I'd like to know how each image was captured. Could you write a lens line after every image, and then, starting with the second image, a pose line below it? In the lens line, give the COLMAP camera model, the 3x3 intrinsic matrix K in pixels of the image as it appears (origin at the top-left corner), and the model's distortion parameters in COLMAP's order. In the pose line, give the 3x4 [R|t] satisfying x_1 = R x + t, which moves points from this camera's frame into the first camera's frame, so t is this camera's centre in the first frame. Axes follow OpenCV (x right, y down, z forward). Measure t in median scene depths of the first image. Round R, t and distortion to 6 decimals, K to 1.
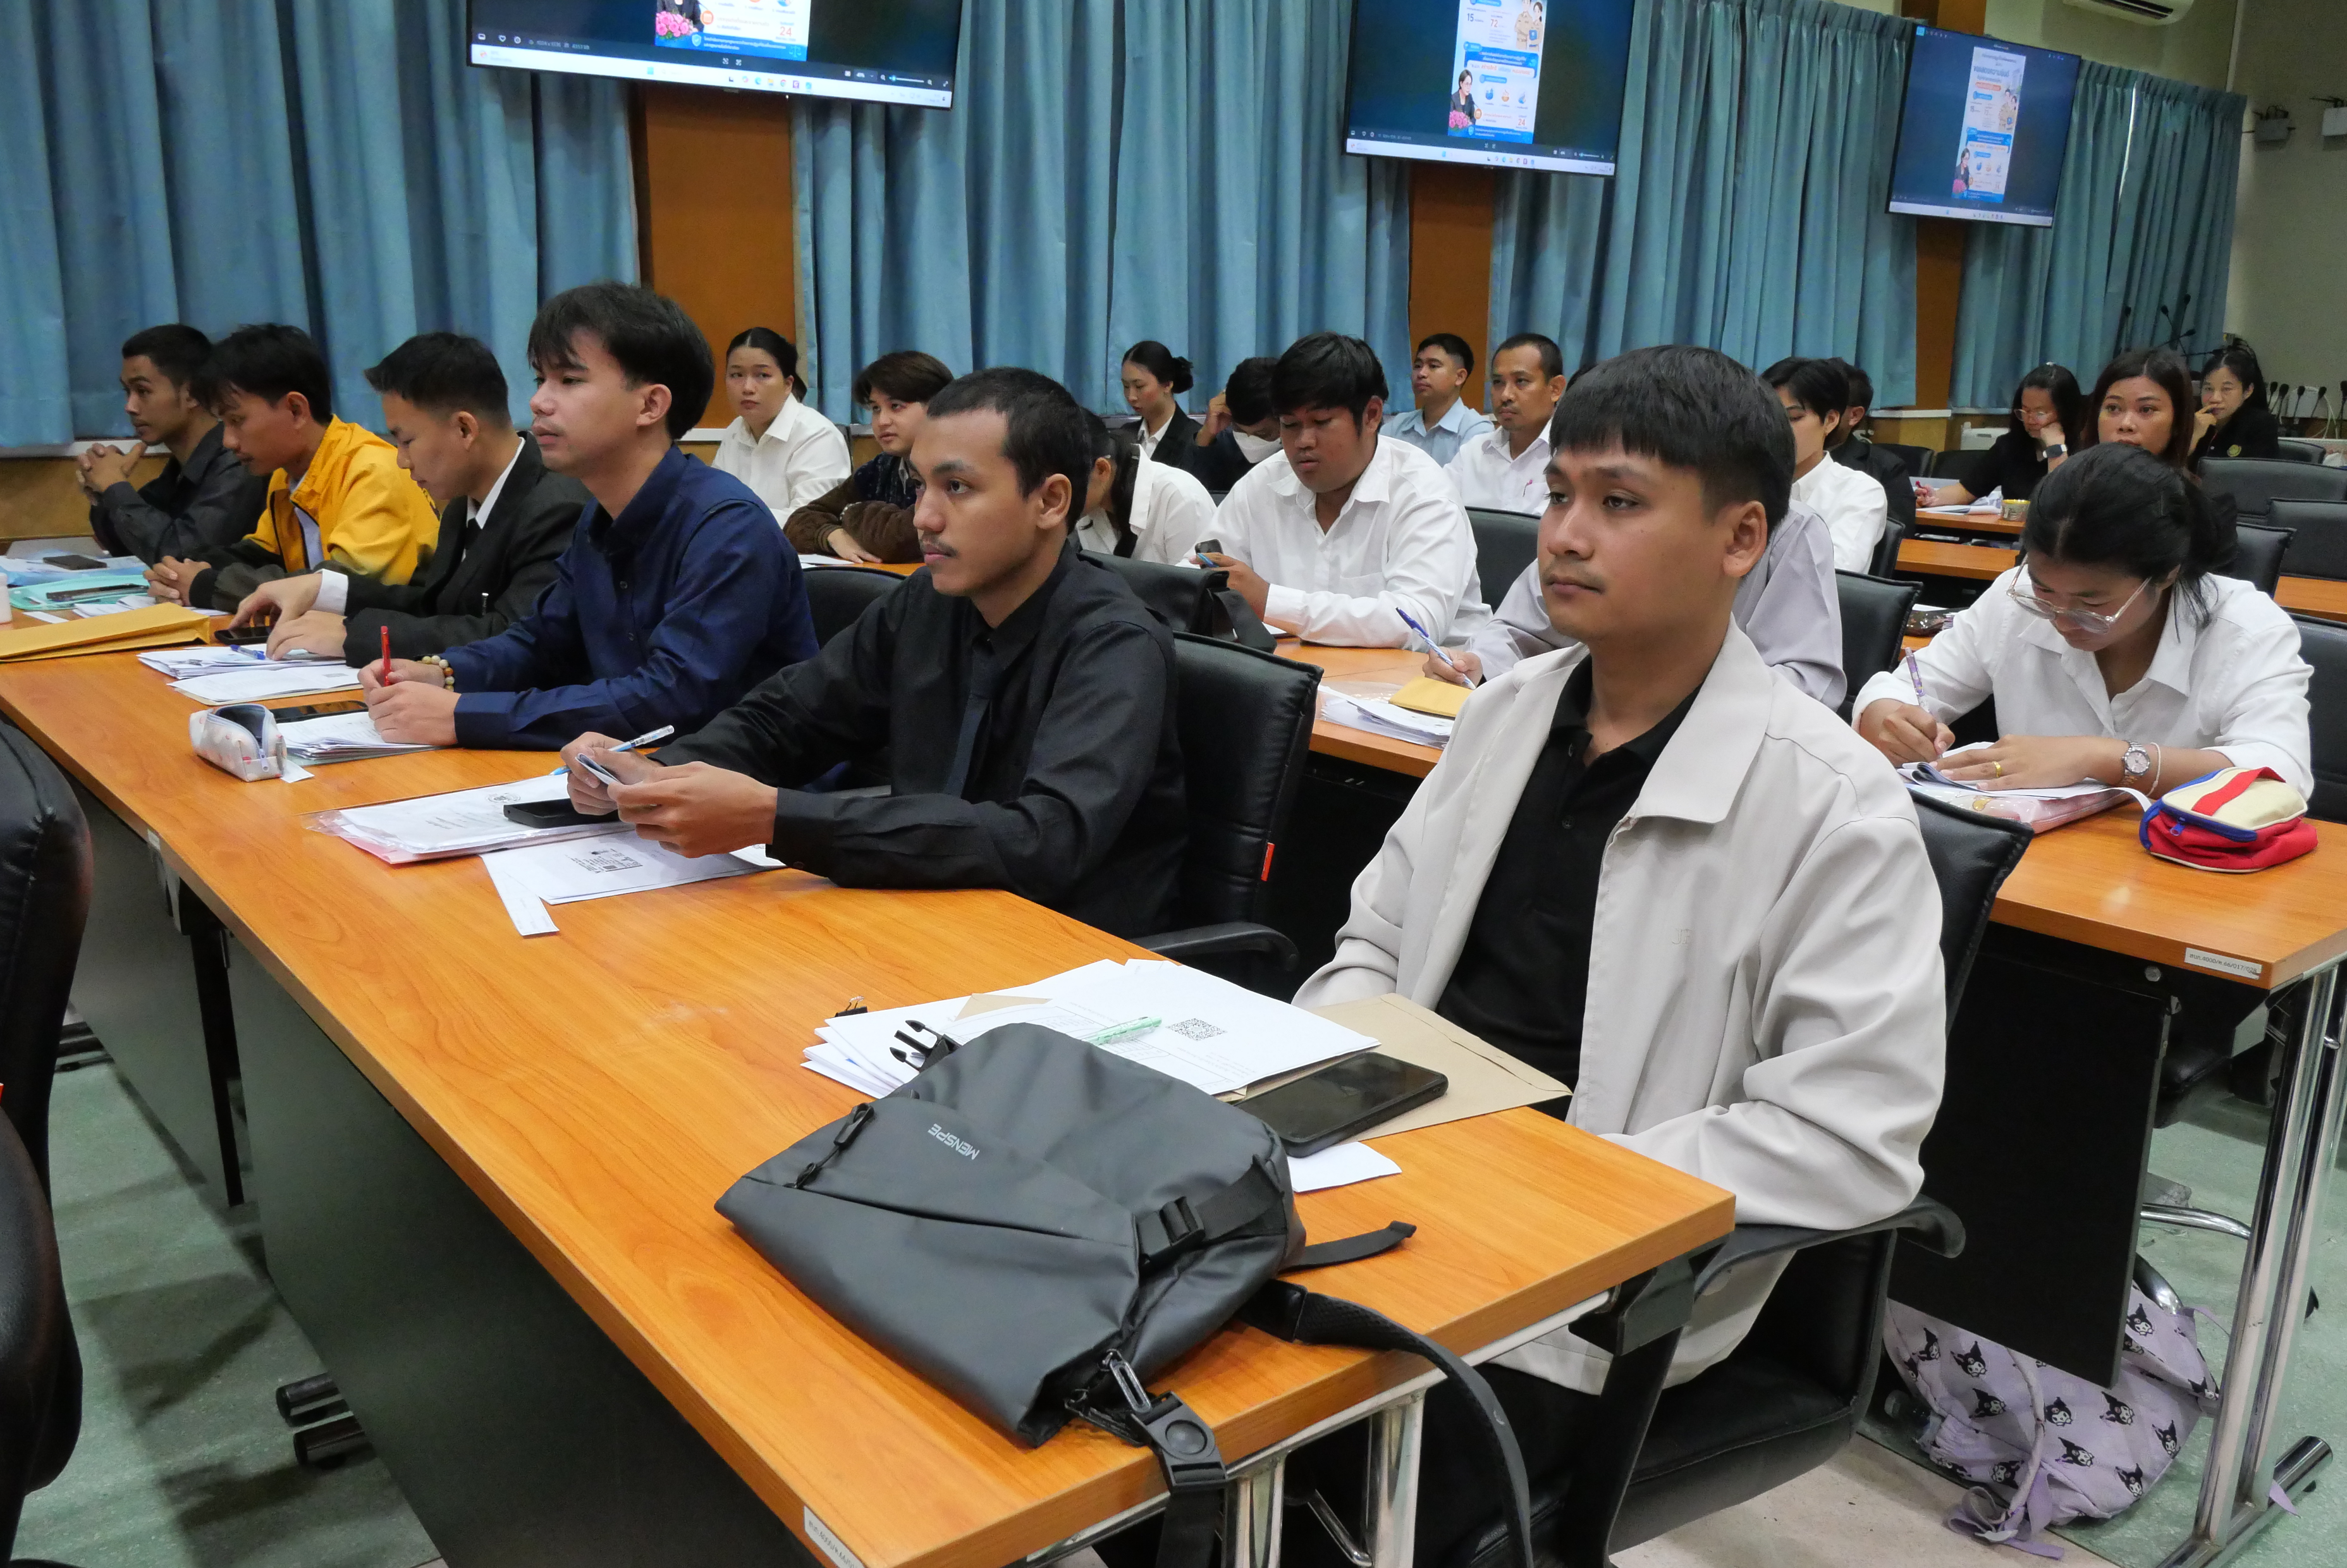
lens RADIAL K [[1894.3, 0, 1169.1], [0, 1894.3, 815.2], [0, 0, 1]] dist [-0.035264, 0.022858]
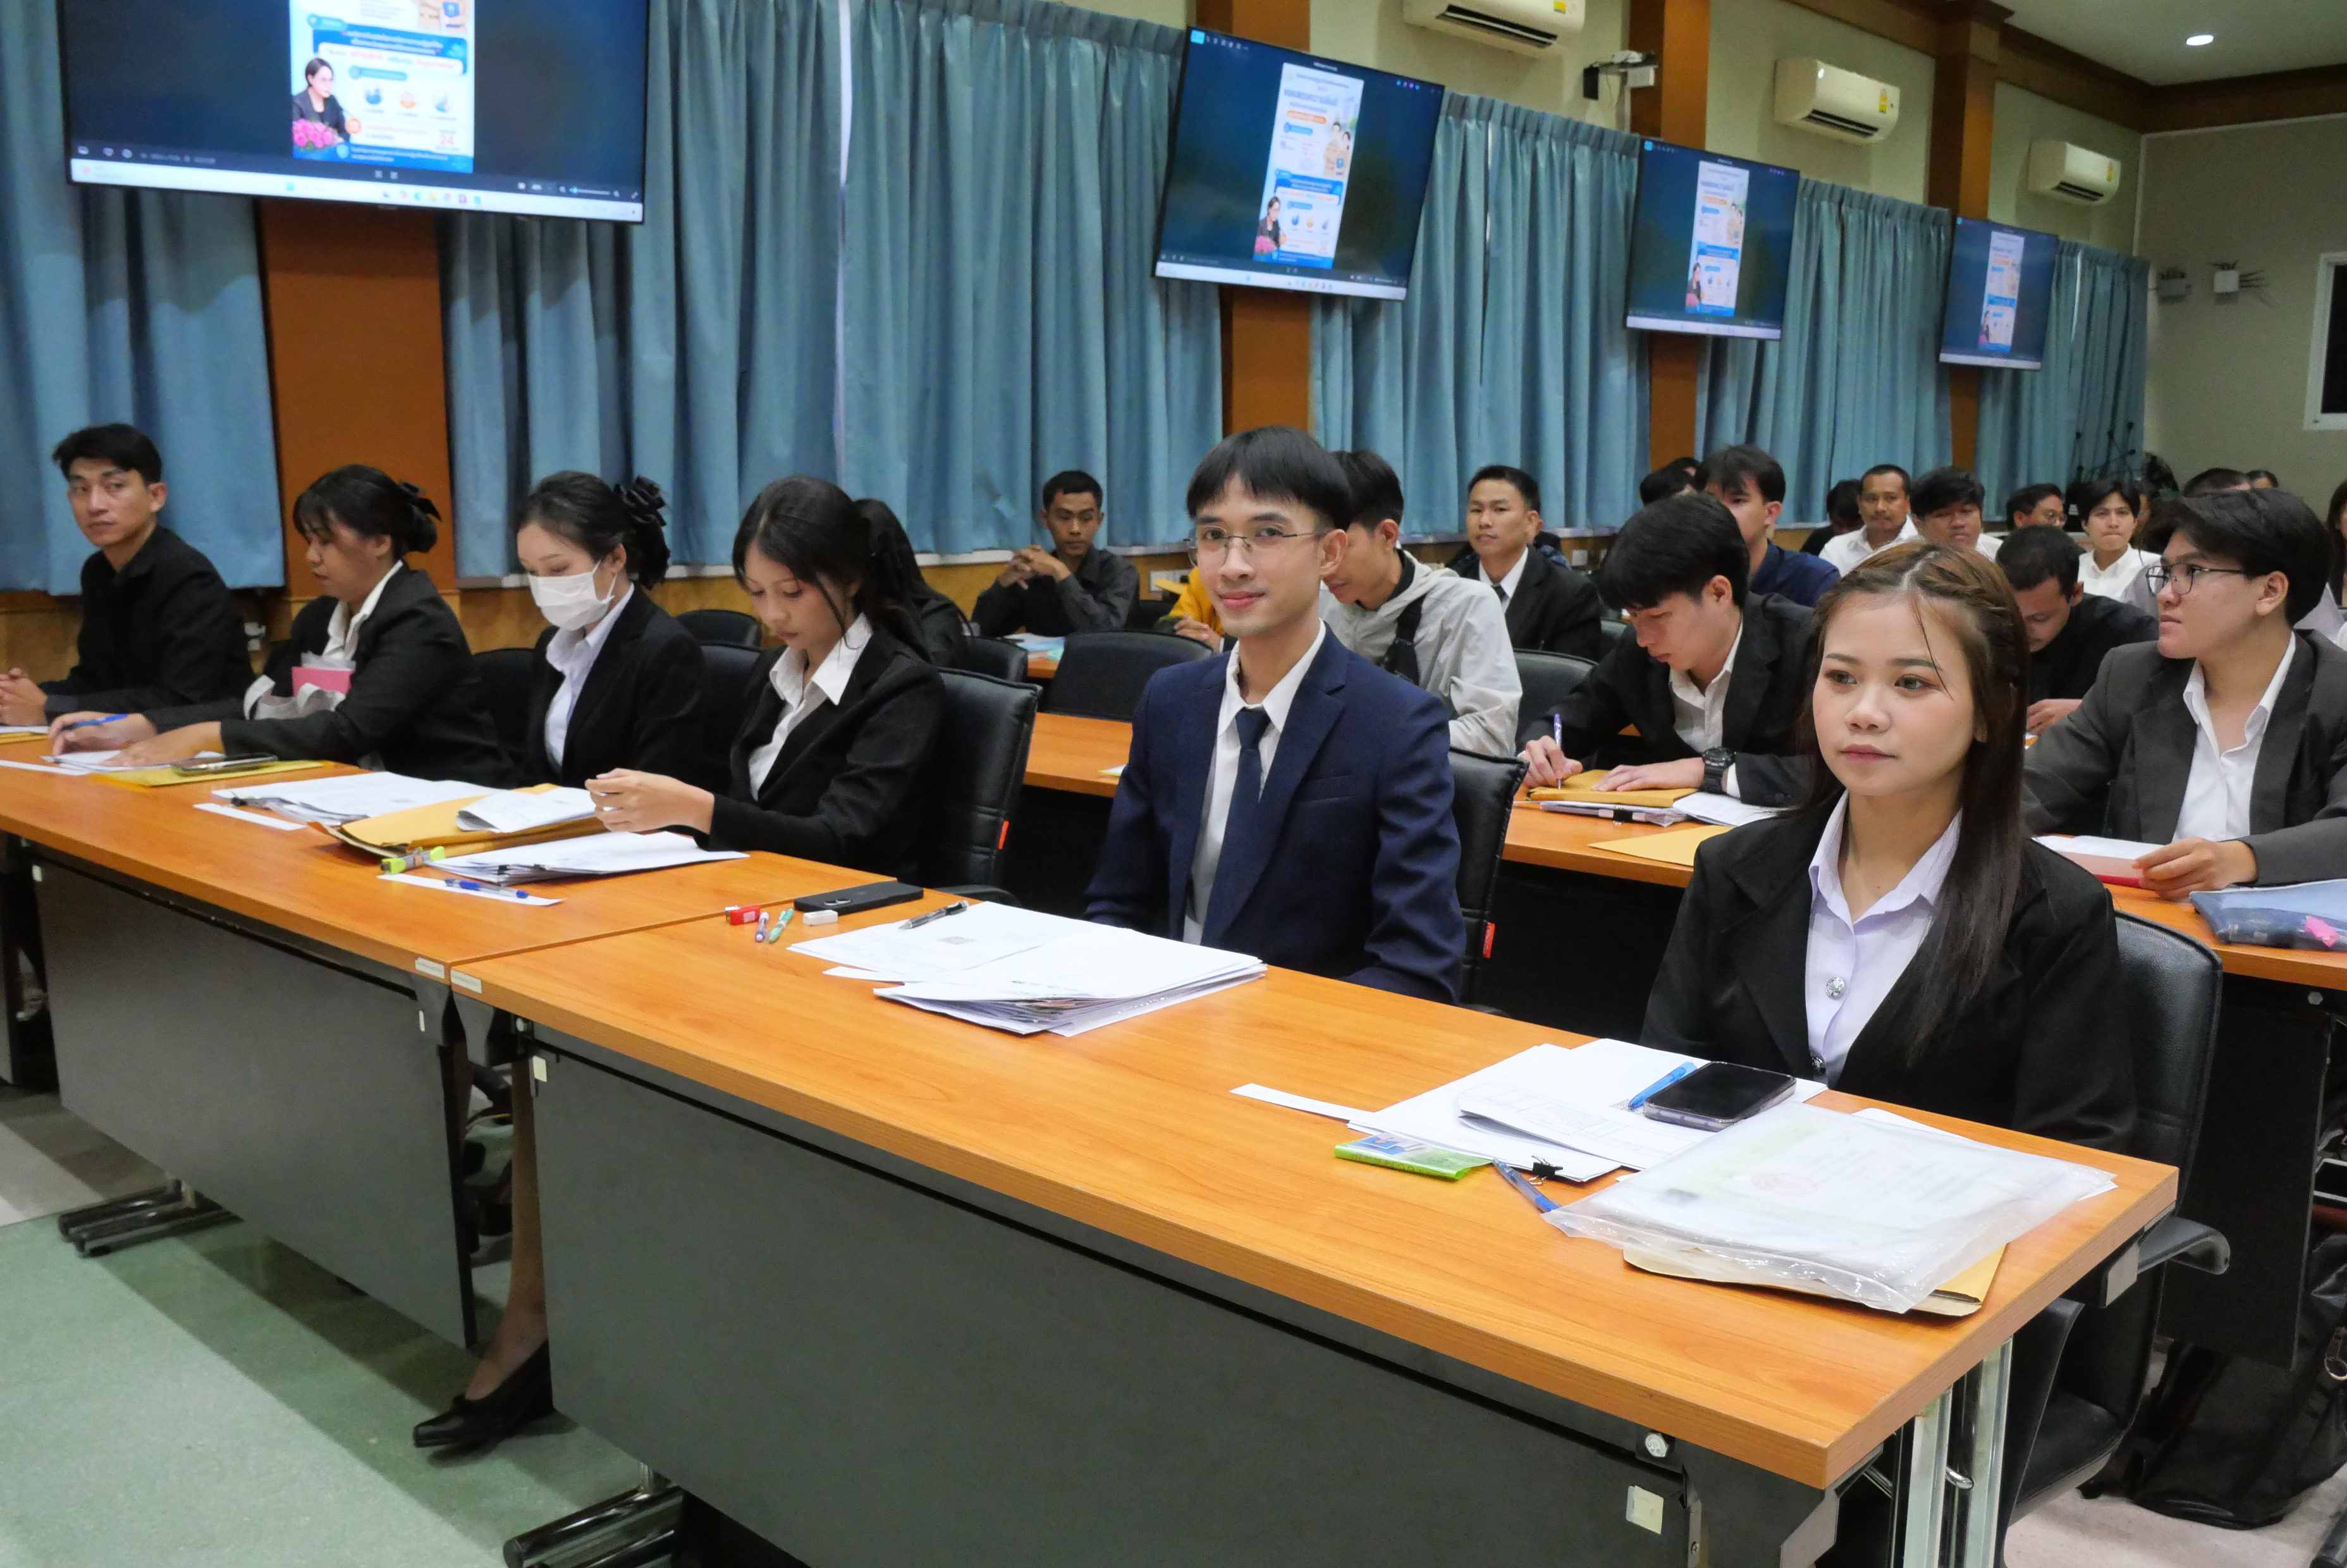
lens RADIAL K [[1995.6, 0, 1173.5], [0, 1995.6, 784.0], [0, 0, 1]] dist [-0.015527, 0.009095]
pose [[0.990399, -0.031513, 0.134600, -0.358214], [0.043009, 0.995590, -0.083374, 0.053391], [-0.131379, 0.088362, 0.987386, -0.245159]]
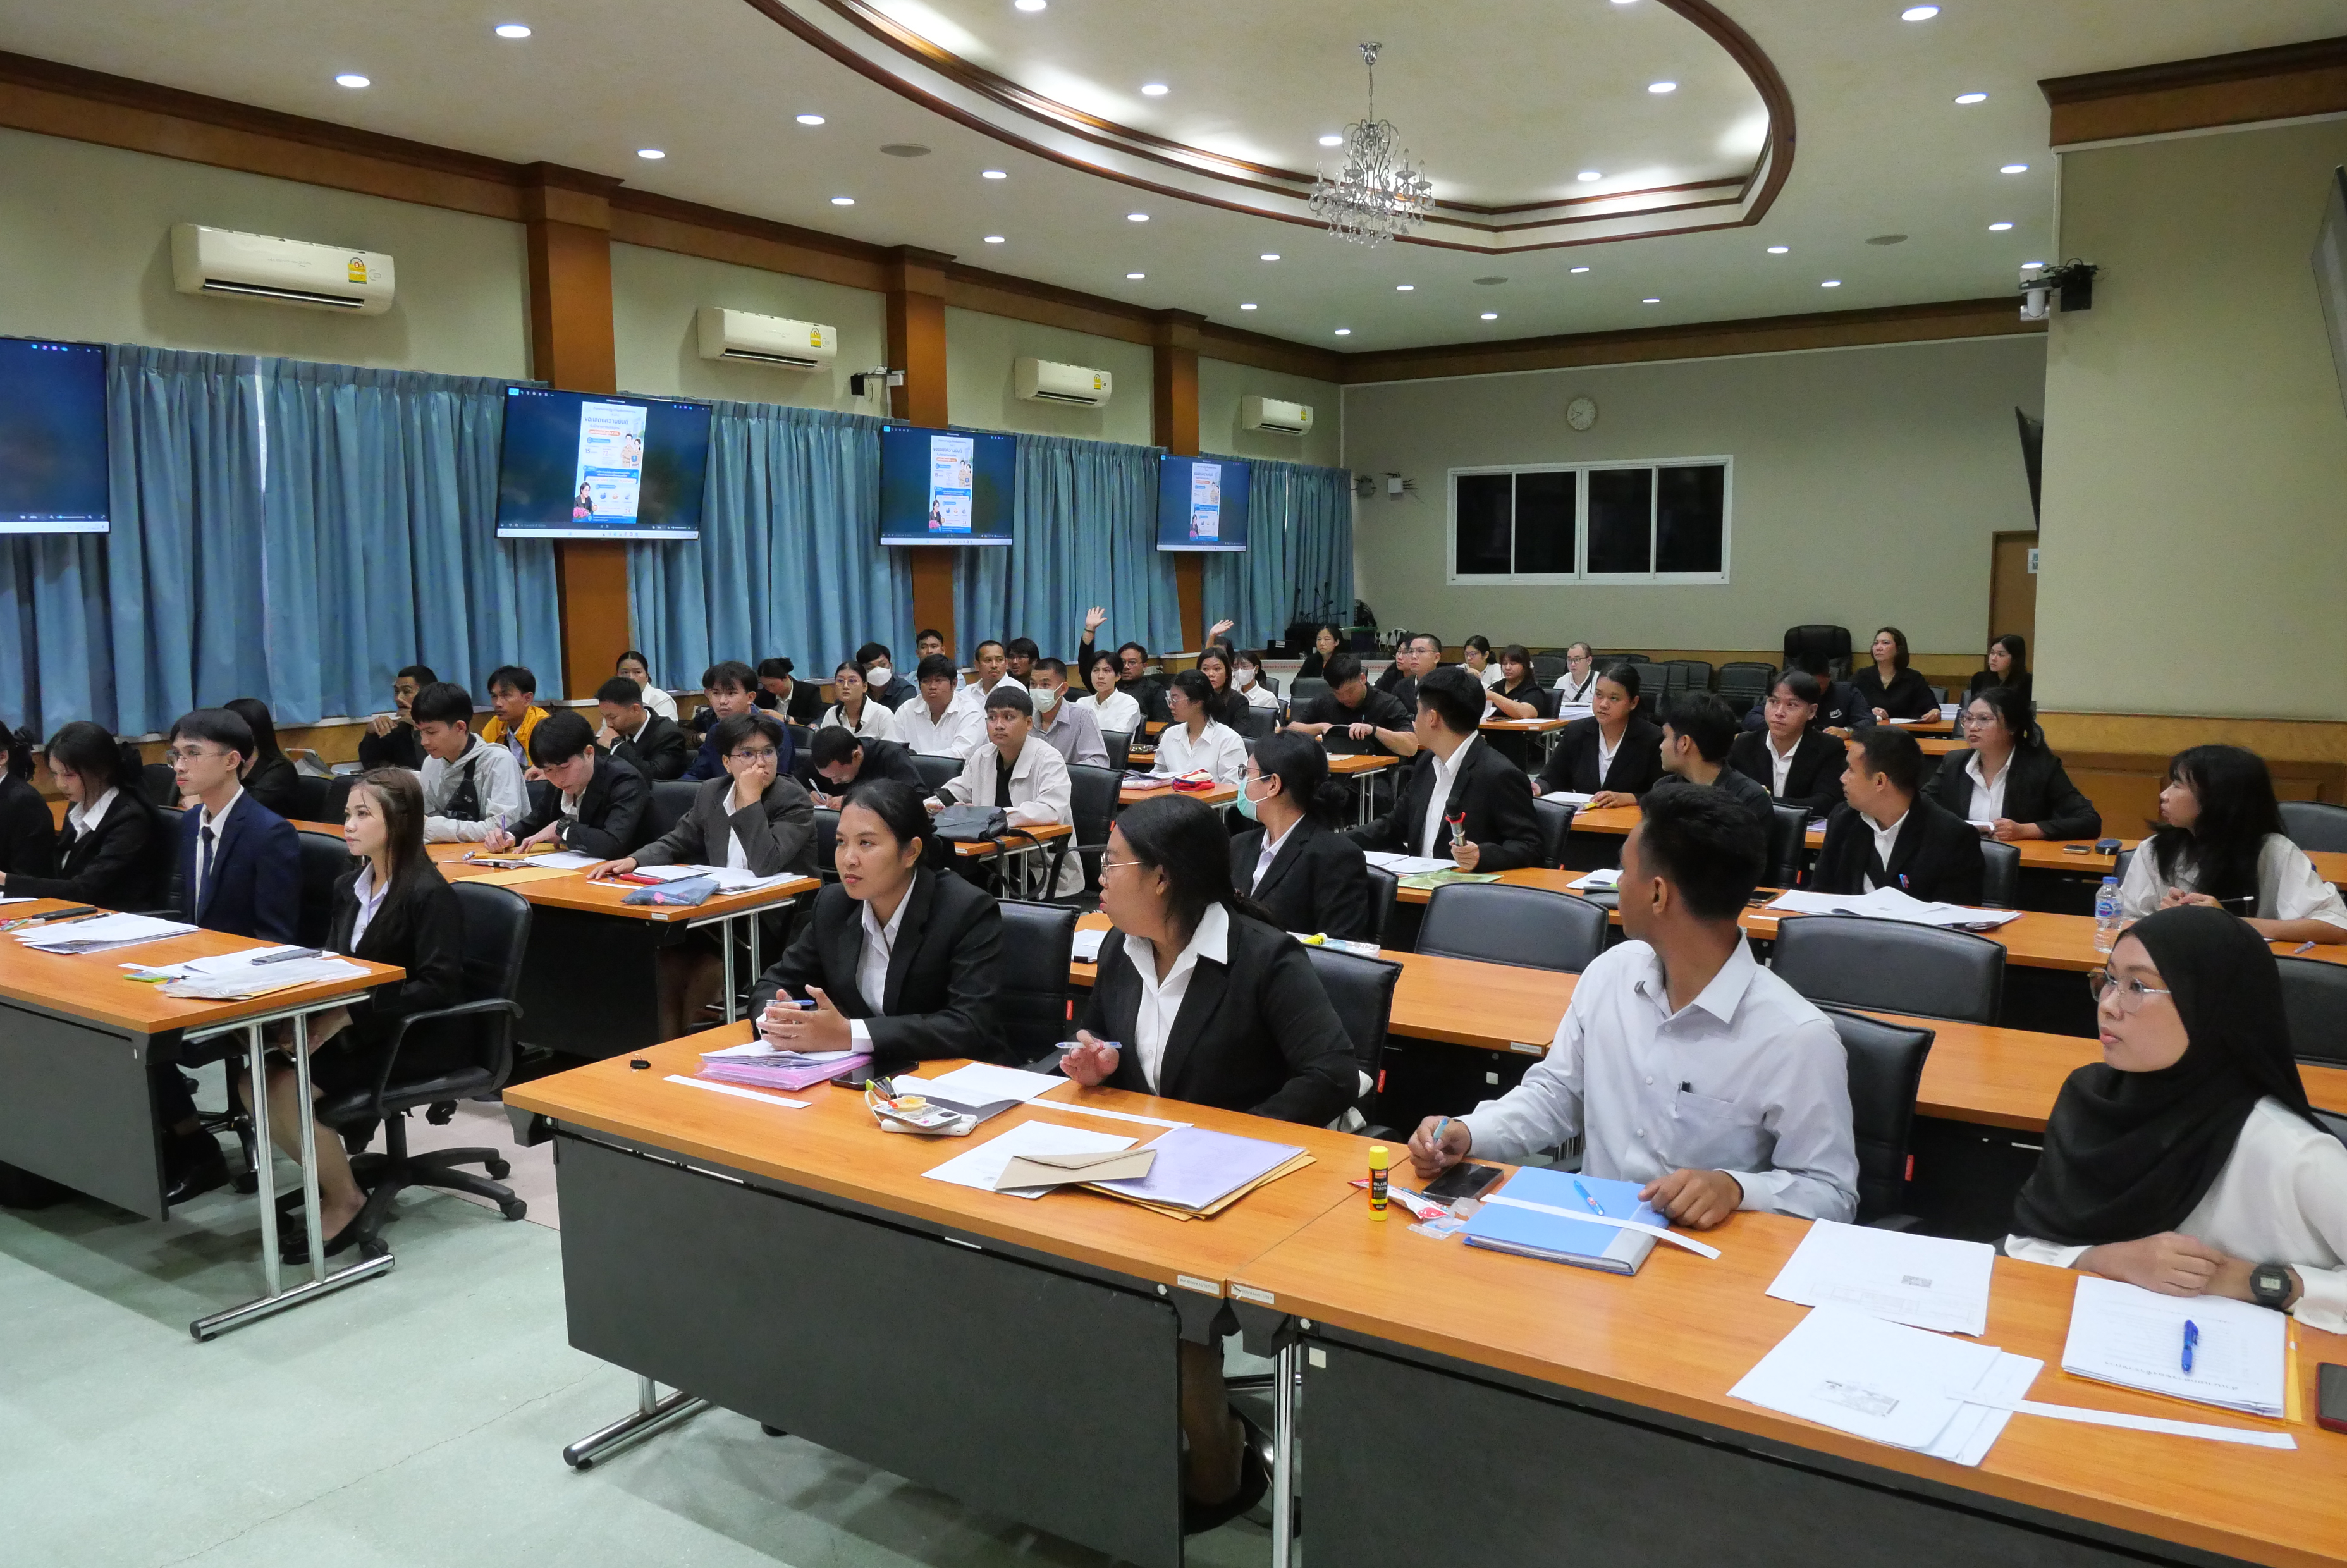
lens RADIAL K [[1694.5, 0, 1173.5], [0, 1694.5, 784.0], [0, 0, 1]] dist [-0.052364, 0.029607]
pose [[0.946680, -0.059929, 0.316552, -0.168081], [0.098479, 0.989347, -0.107208, 0.102139], [-0.306755, 0.132666, 0.942497, -0.640699]]
